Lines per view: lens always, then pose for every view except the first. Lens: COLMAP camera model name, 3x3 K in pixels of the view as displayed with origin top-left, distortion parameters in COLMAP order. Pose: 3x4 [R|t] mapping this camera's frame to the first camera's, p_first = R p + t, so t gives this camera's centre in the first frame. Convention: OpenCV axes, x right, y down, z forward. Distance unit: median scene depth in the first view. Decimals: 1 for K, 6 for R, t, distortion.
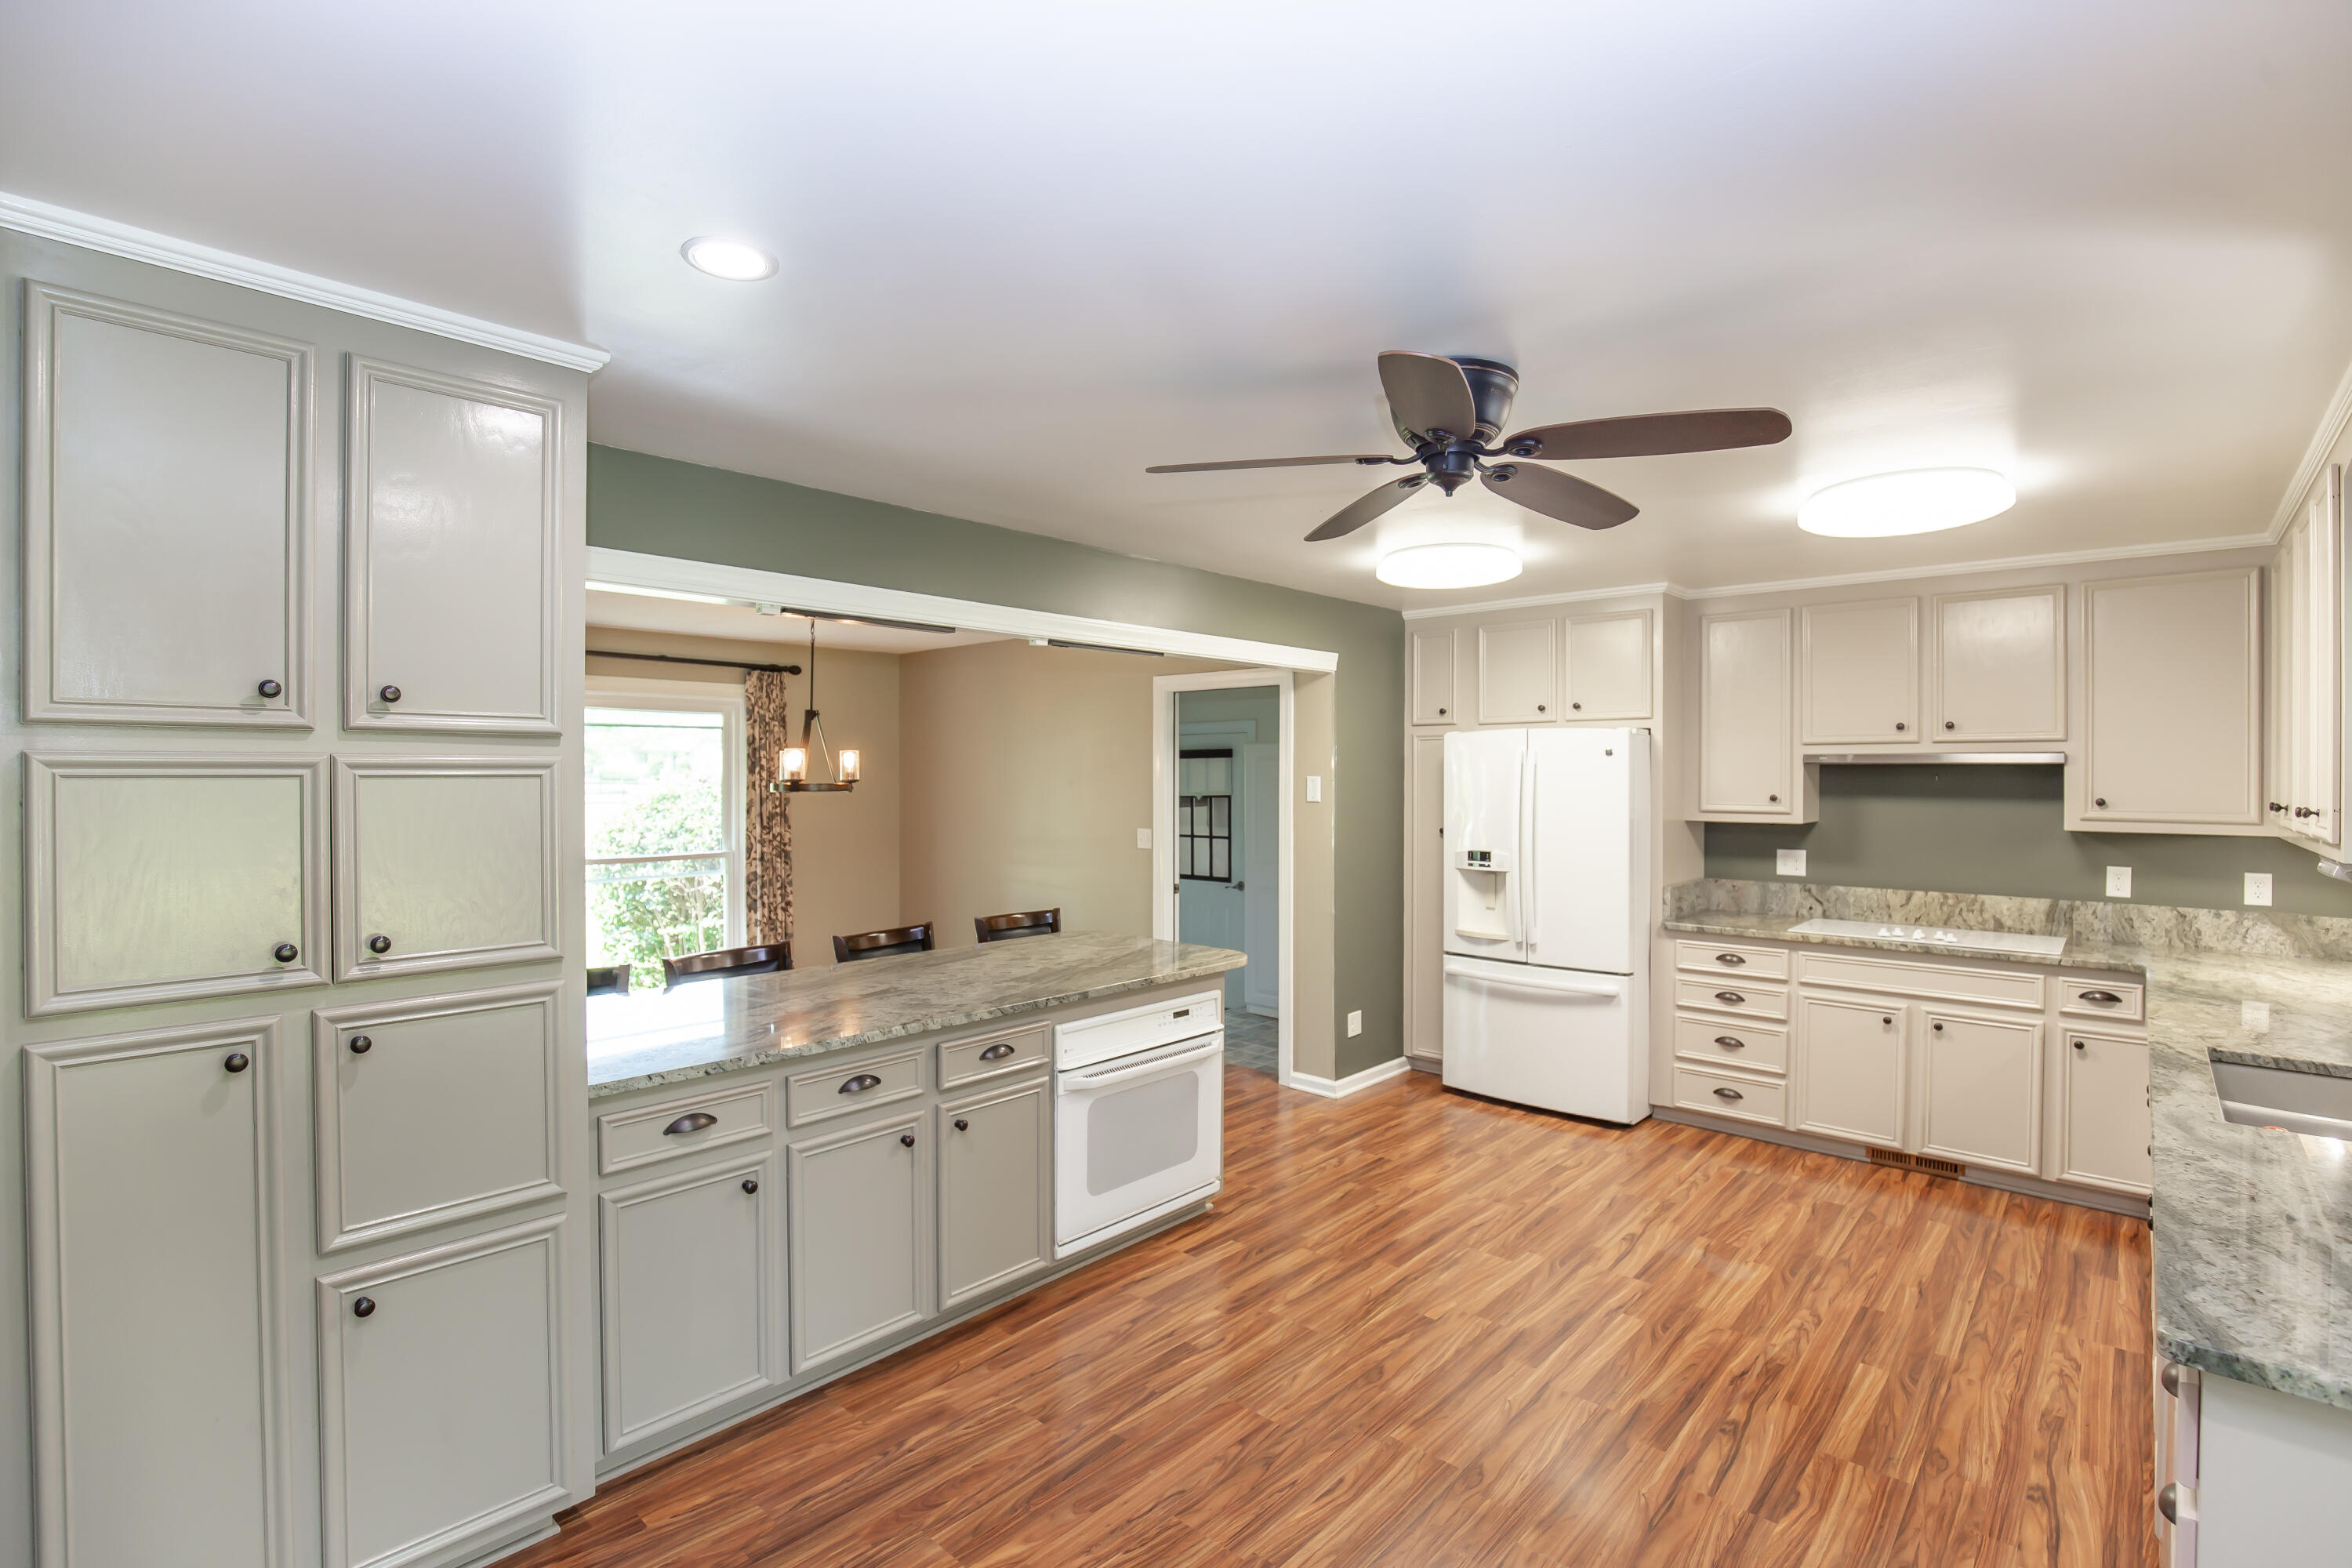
lens RADIAL K [[1078.5, 0, 1175.1], [0, 1078.5, 781.1], [0, 0, 1]] dist [-0.034140, -0.000006]
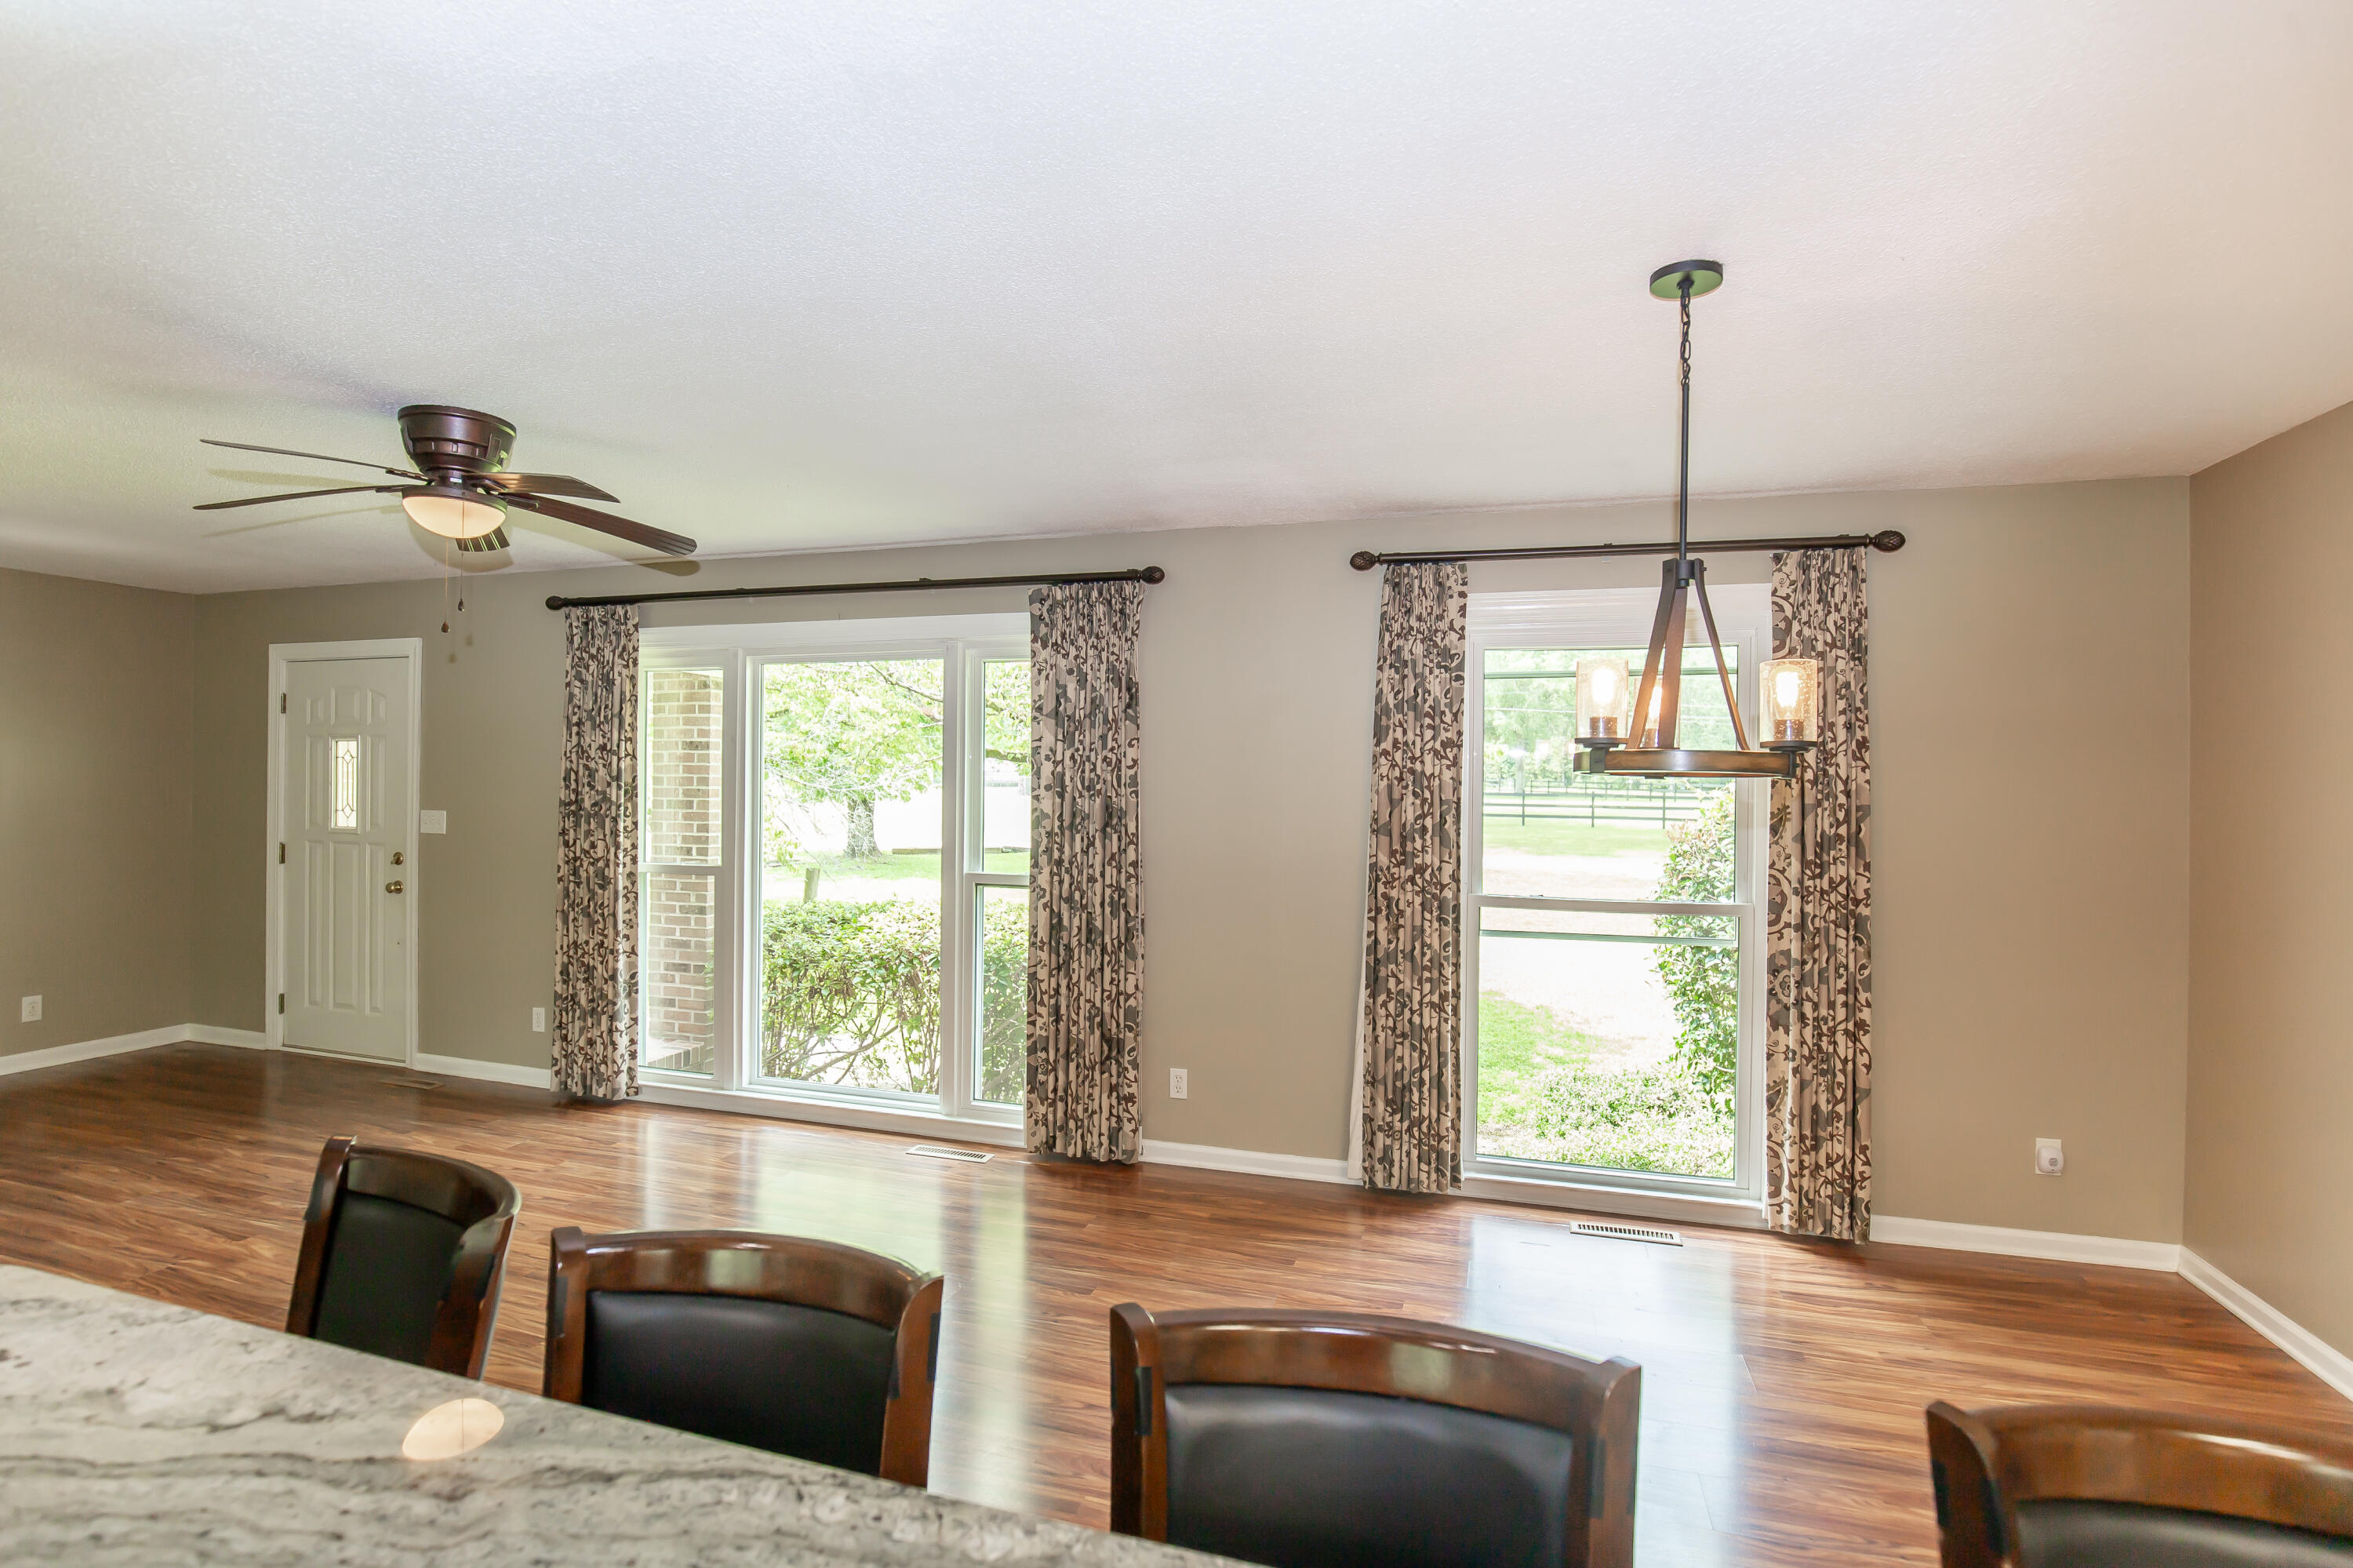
lens RADIAL K [[1079.0, 0, 1176.4], [0, 1079.0, 787.3], [0, 0, 1]] dist [-0.034140, -0.000006]
pose [[0.435727, 0.004132, -0.900069, -0.067101], [-0.011764, 0.999930, -0.001104, 0.011697], [0.900002, 0.011070, 0.435745, 0.521426]]
